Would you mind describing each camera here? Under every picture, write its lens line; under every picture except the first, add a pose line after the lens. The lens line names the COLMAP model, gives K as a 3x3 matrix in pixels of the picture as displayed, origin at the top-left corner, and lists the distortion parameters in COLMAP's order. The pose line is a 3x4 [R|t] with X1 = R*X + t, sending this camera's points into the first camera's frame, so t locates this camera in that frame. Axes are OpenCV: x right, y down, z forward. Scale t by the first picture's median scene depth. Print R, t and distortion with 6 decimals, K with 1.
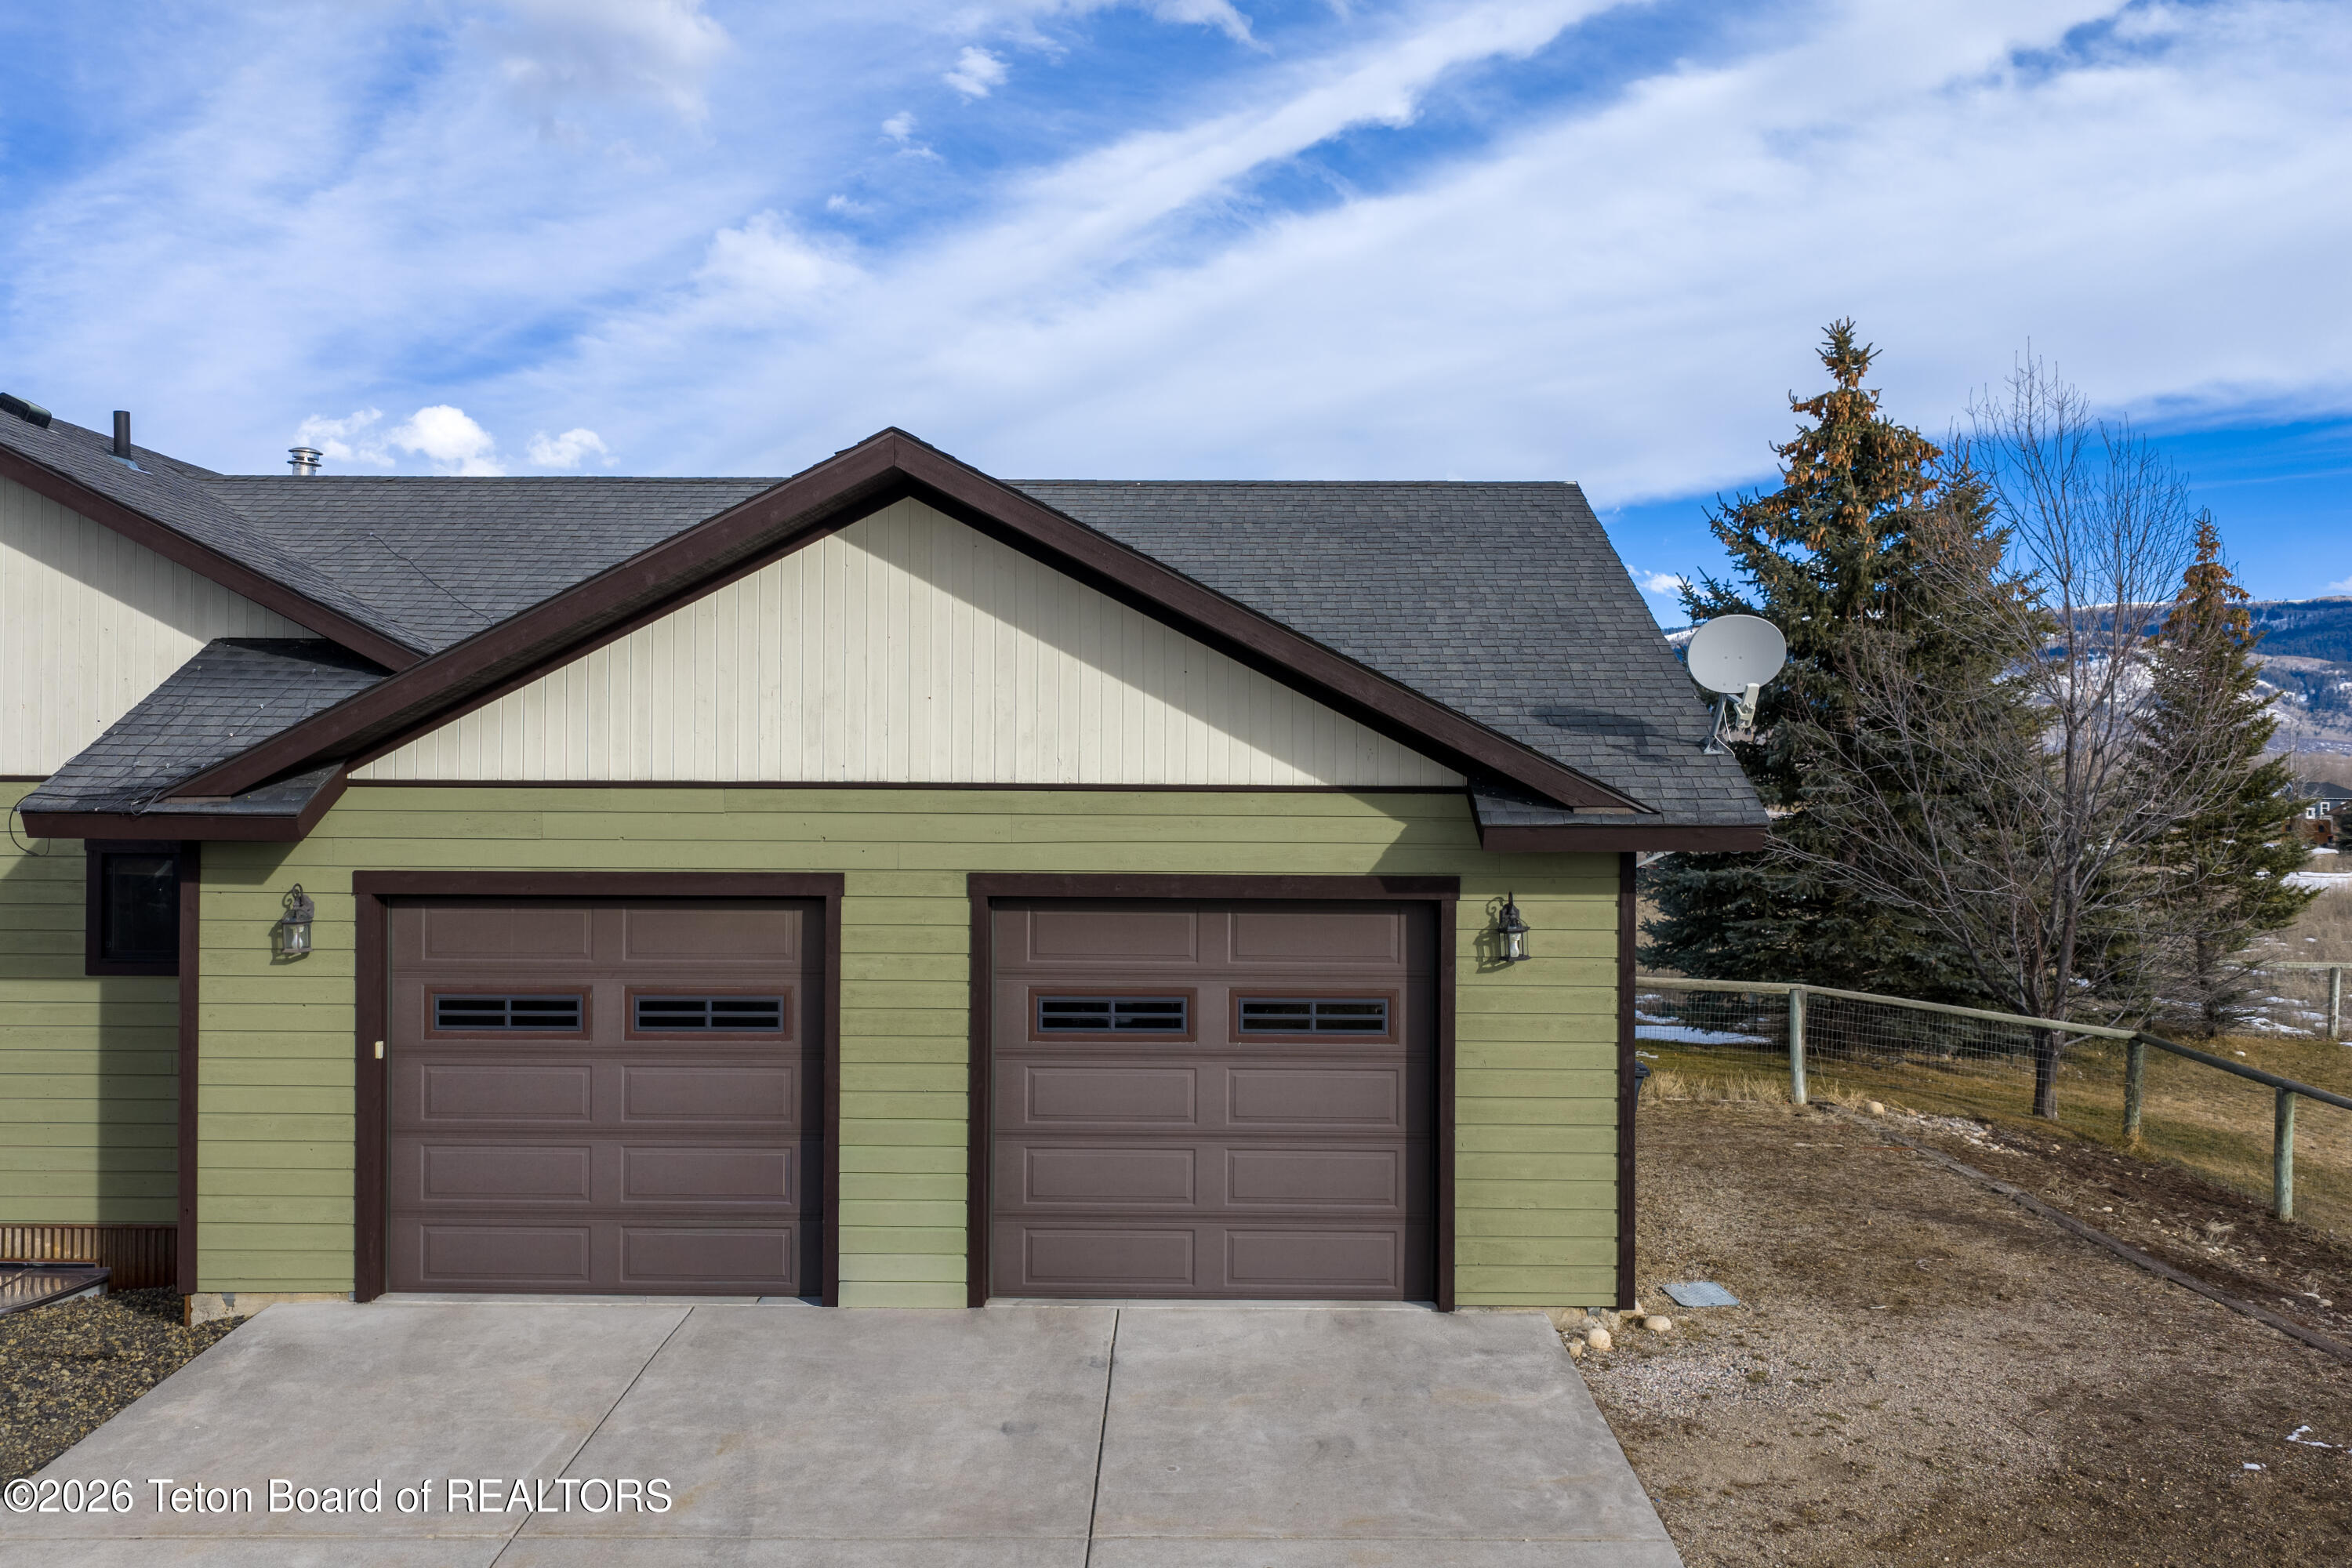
lens RADIAL K [[1898.9, 0, 1127.7], [0, 1898.9, 788.4], [0, 0, 1]] dist [0.015178, -0.010653]
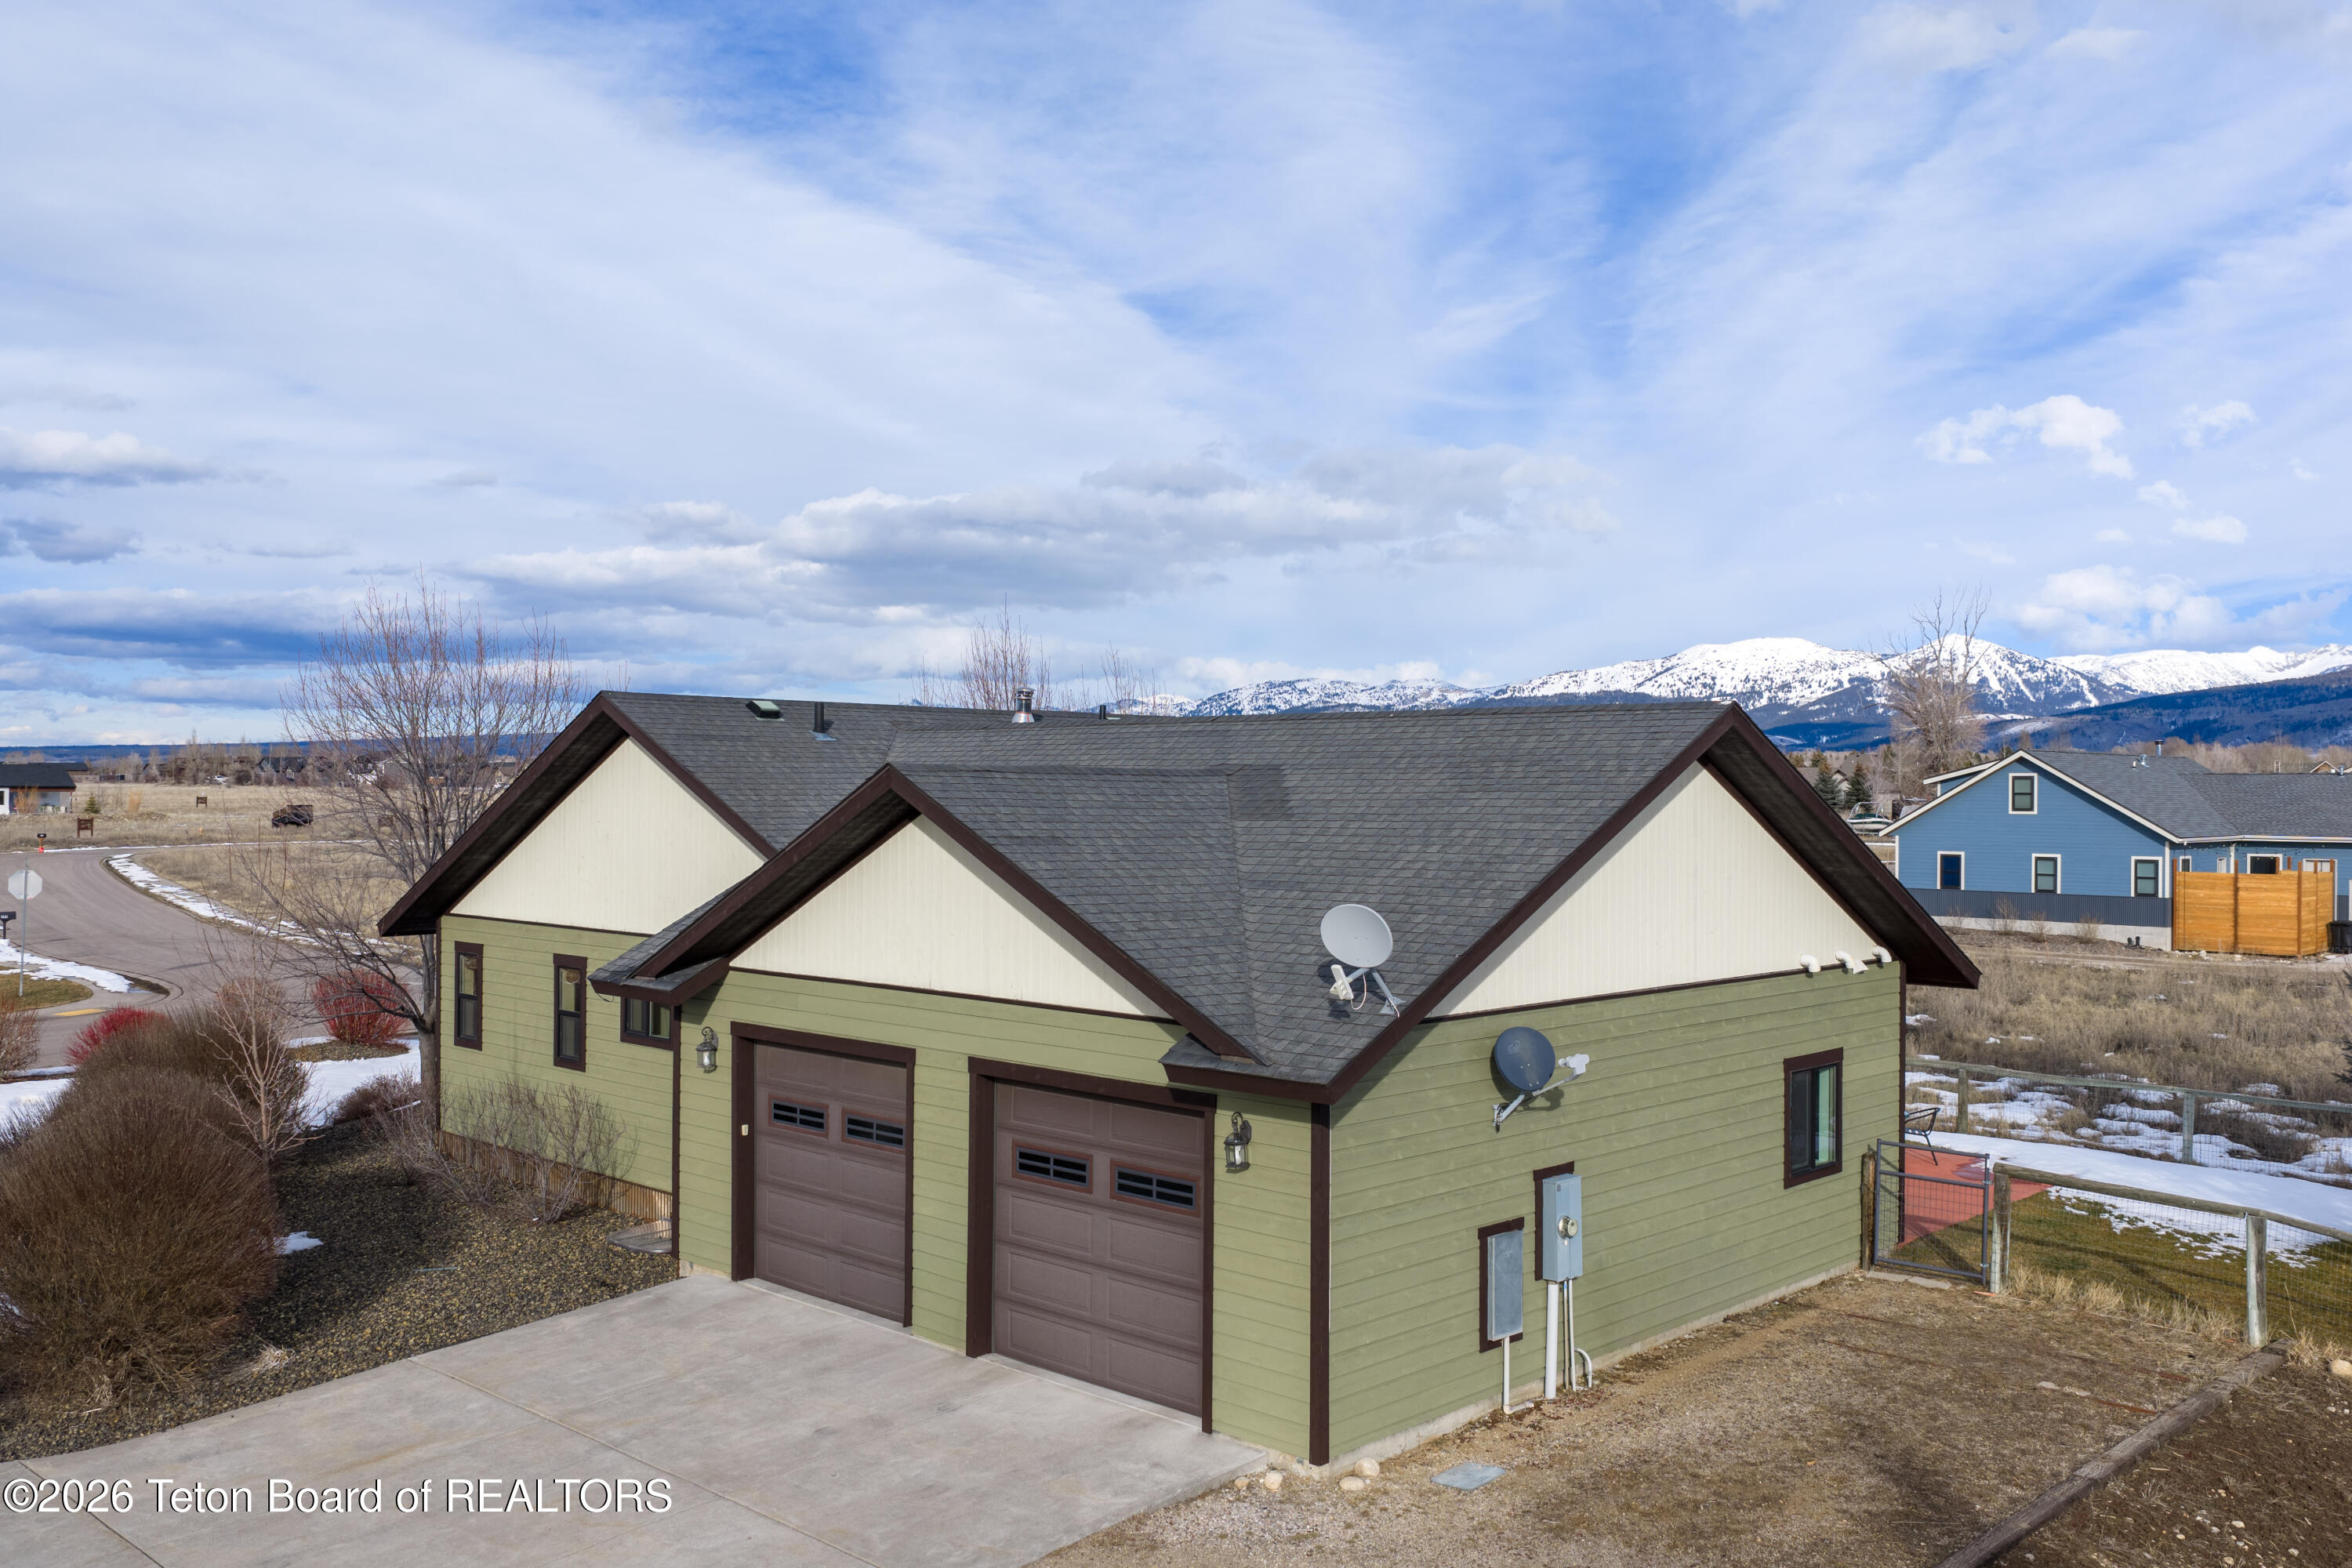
lens RADIAL K [[1946.4, 0, 1181.8], [0, 1946.4, 889.8], [0, 0, 1]] dist [0.035806, -0.043369]
pose [[0.718929, 0.031519, -0.694369, 1.044307], [0.010145, 0.998389, 0.055823, -0.160300], [0.695010, -0.047177, 0.717451, 0.067290]]
